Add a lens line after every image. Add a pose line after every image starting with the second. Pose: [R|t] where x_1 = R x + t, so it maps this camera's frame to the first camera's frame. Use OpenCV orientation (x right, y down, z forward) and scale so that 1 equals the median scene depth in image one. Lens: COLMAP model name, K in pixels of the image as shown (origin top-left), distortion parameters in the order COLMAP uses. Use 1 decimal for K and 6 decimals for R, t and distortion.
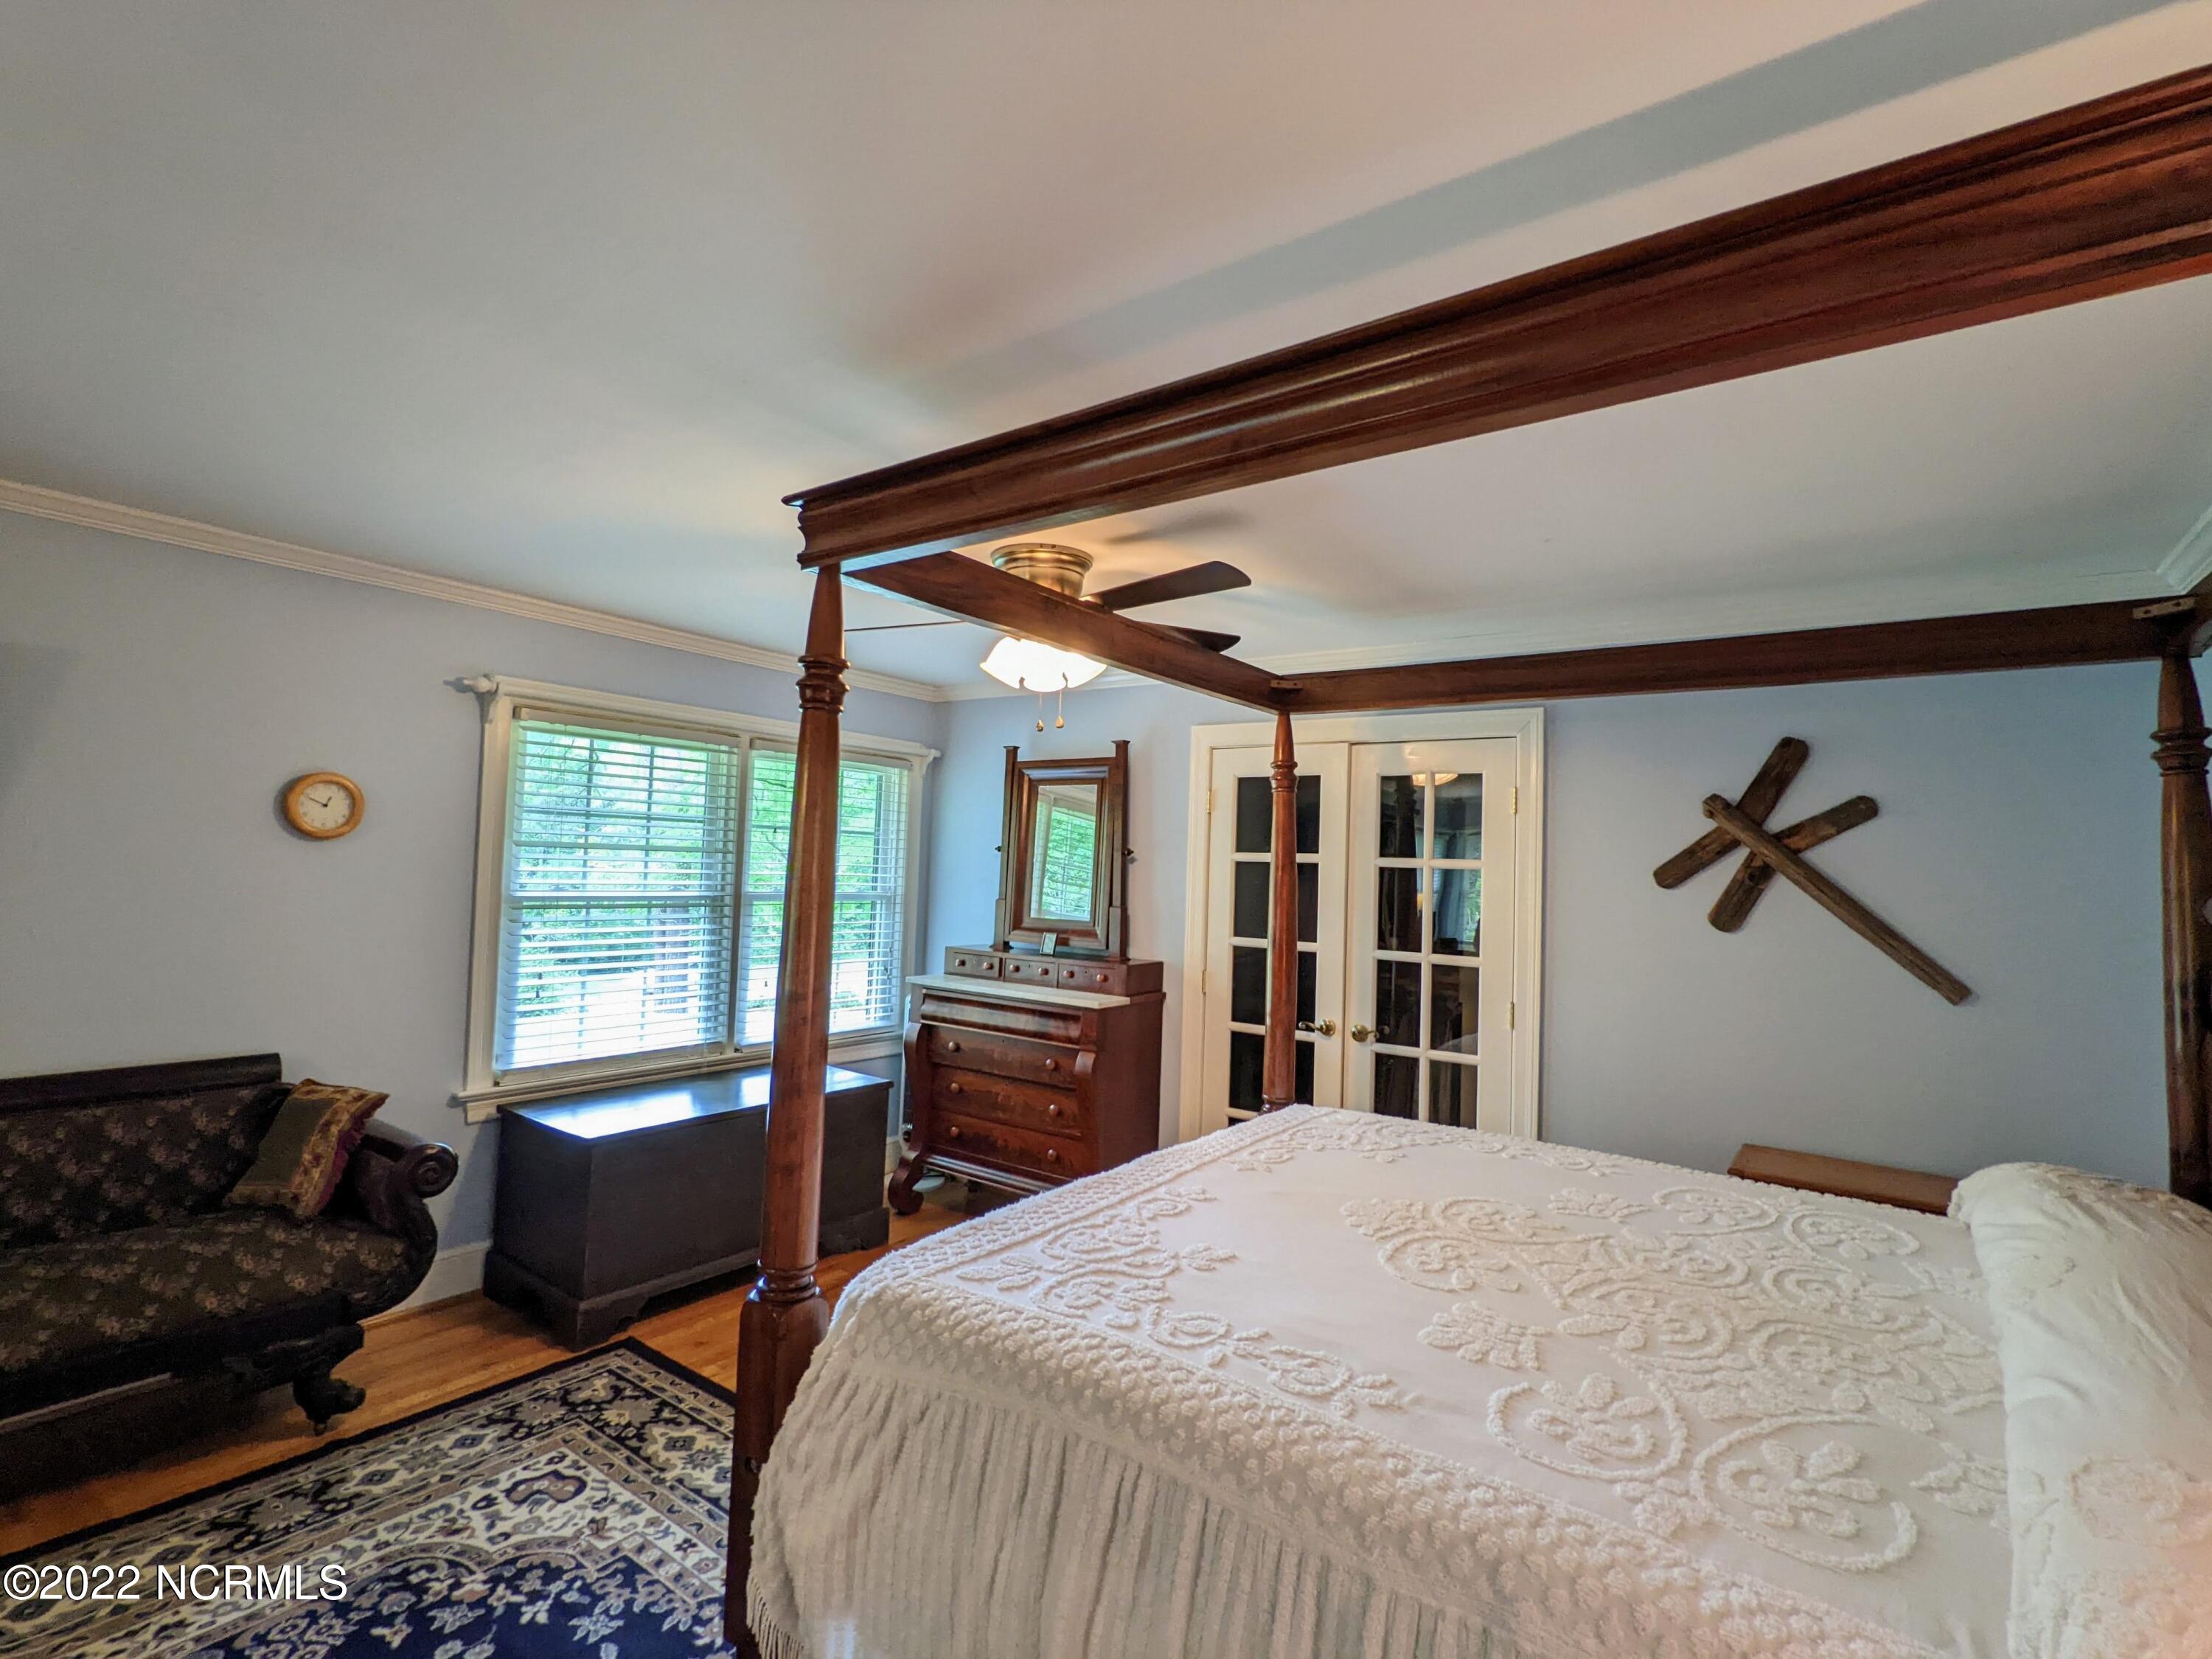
lens RADIAL K [[1047.6, 0, 1102.9], [0, 1047.6, 820.6], [0, 0, 1]] dist [-0.000448, 0.002916]
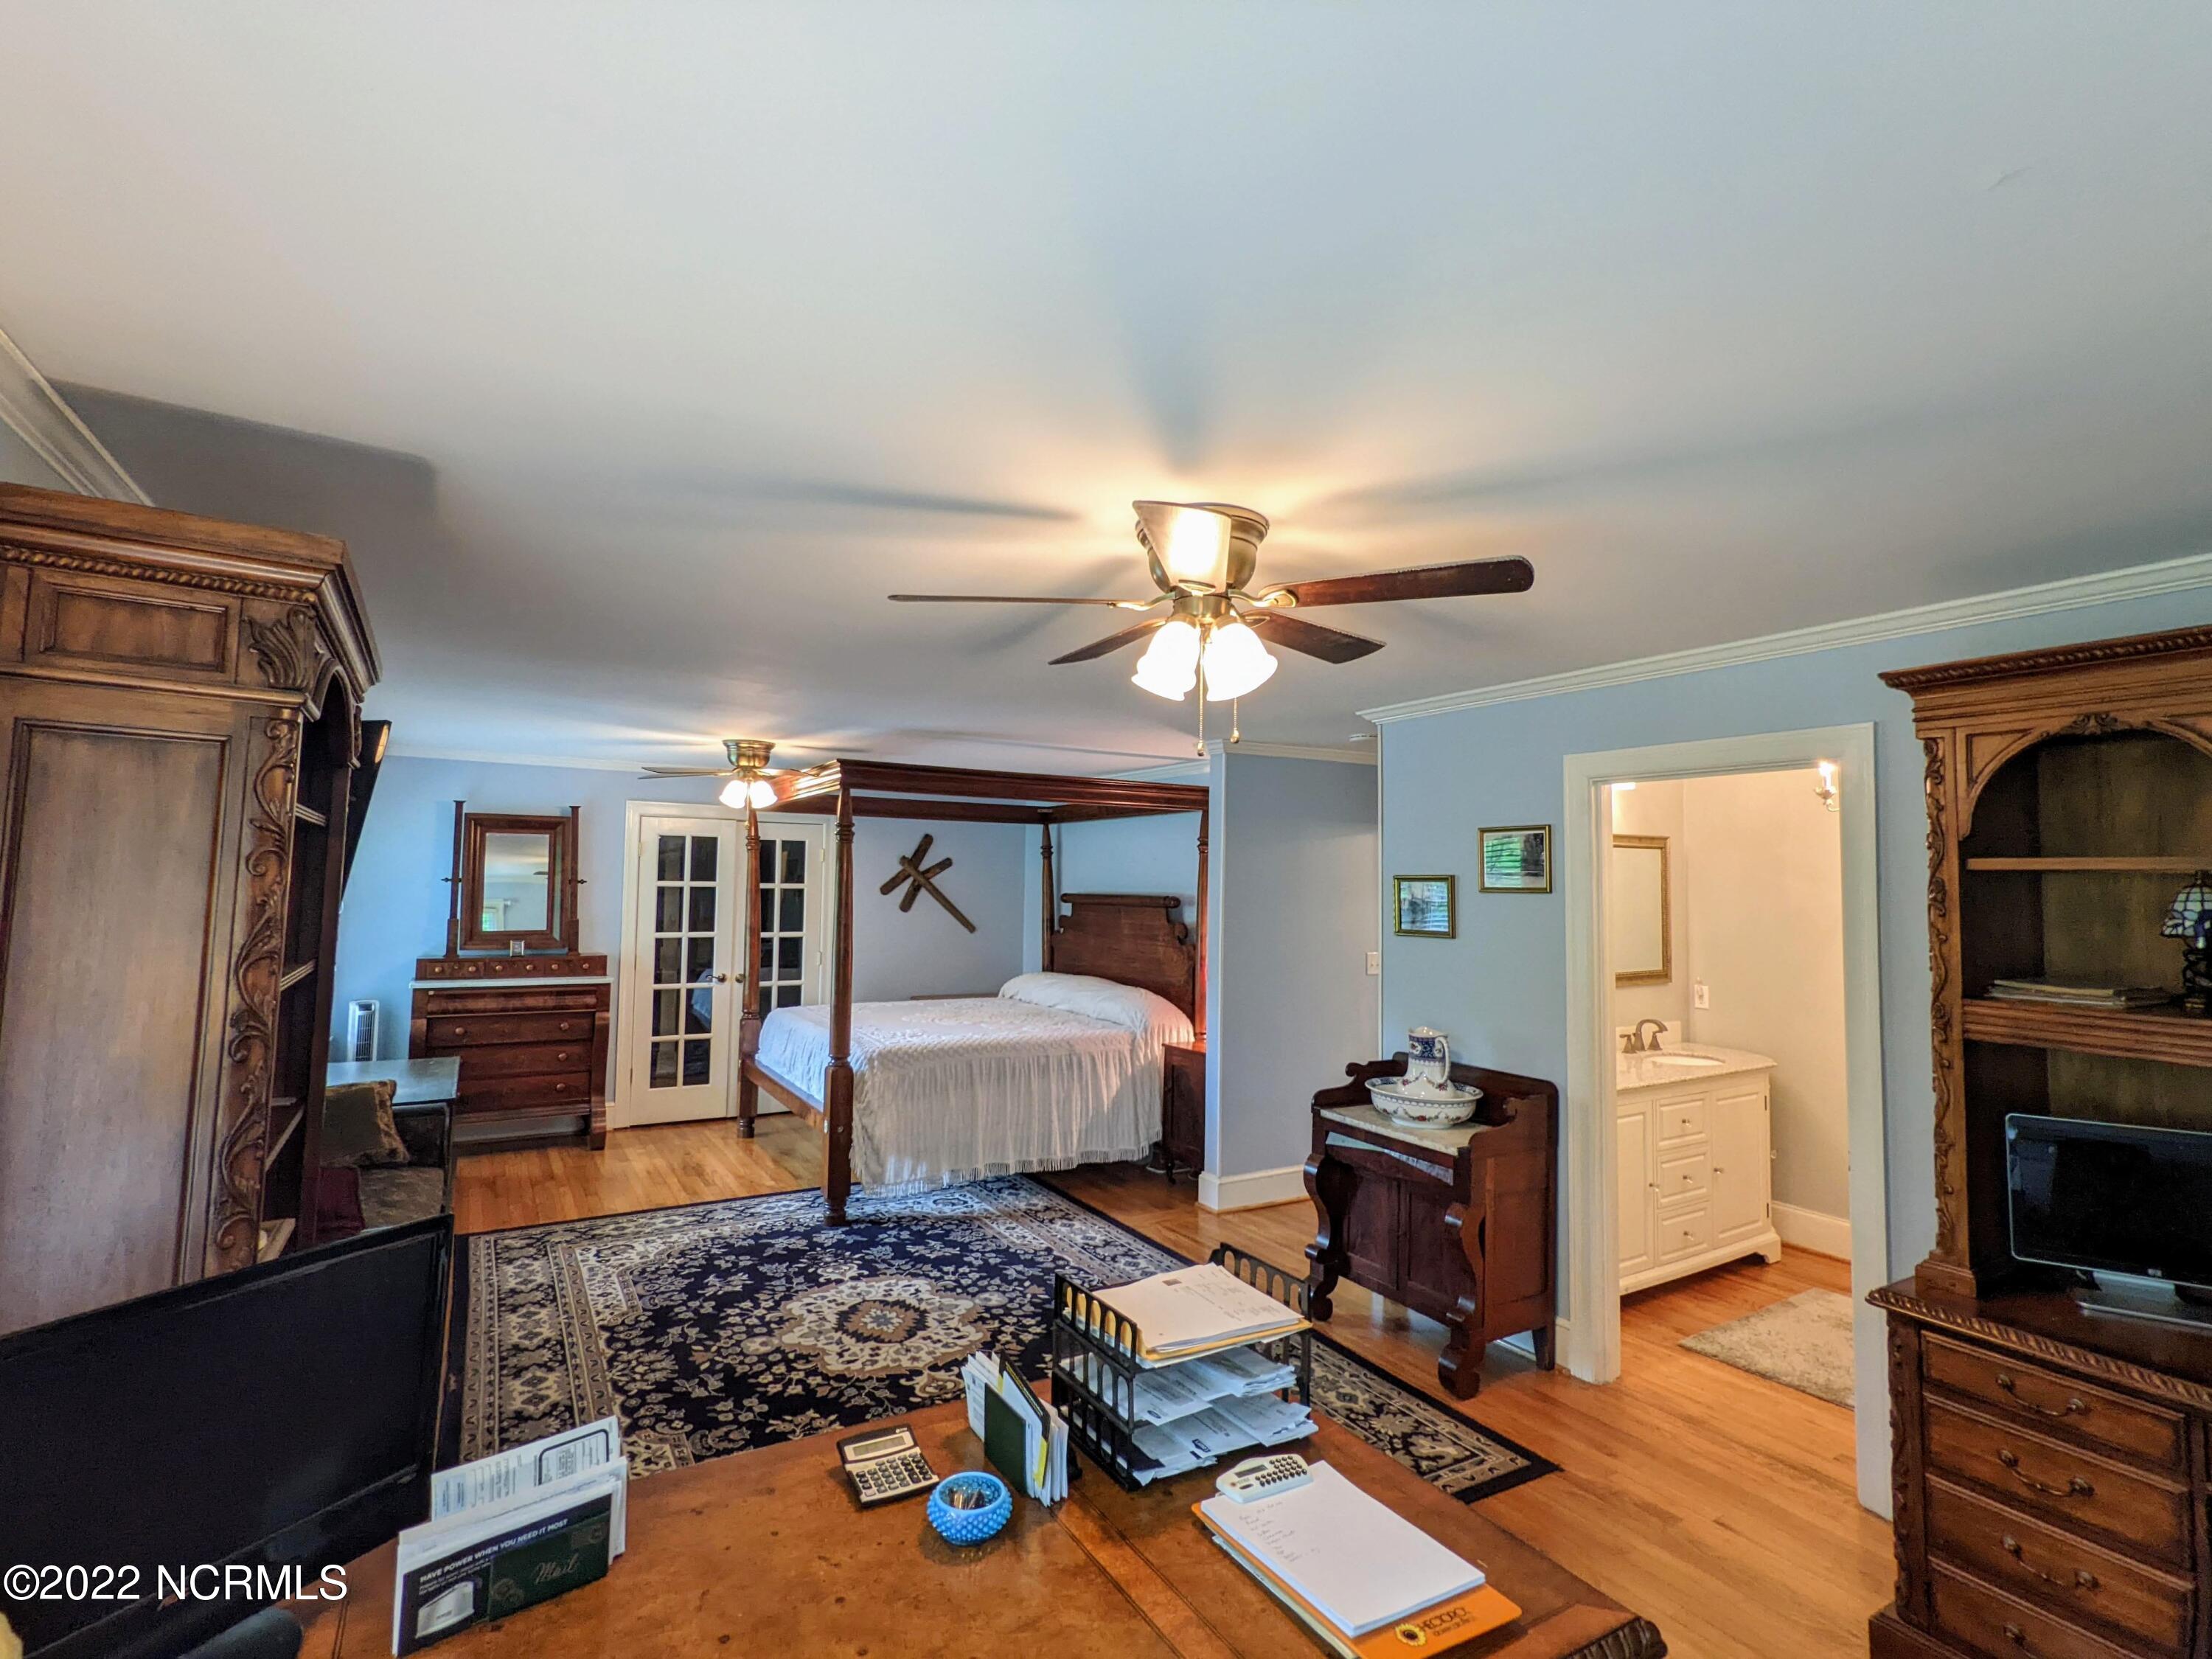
lens RADIAL K [[1047.6, 0, 1104.8], [0, 1047.6, 828.0], [0, 0, 1]] dist [-0.000448, 0.002916]
pose [[0.382684, 0.022173, 0.923613, -1.509252], [-0.038047, 0.999242, -0.008224, -0.088061], [-0.923095, -0.031994, 0.383238, -0.362217]]
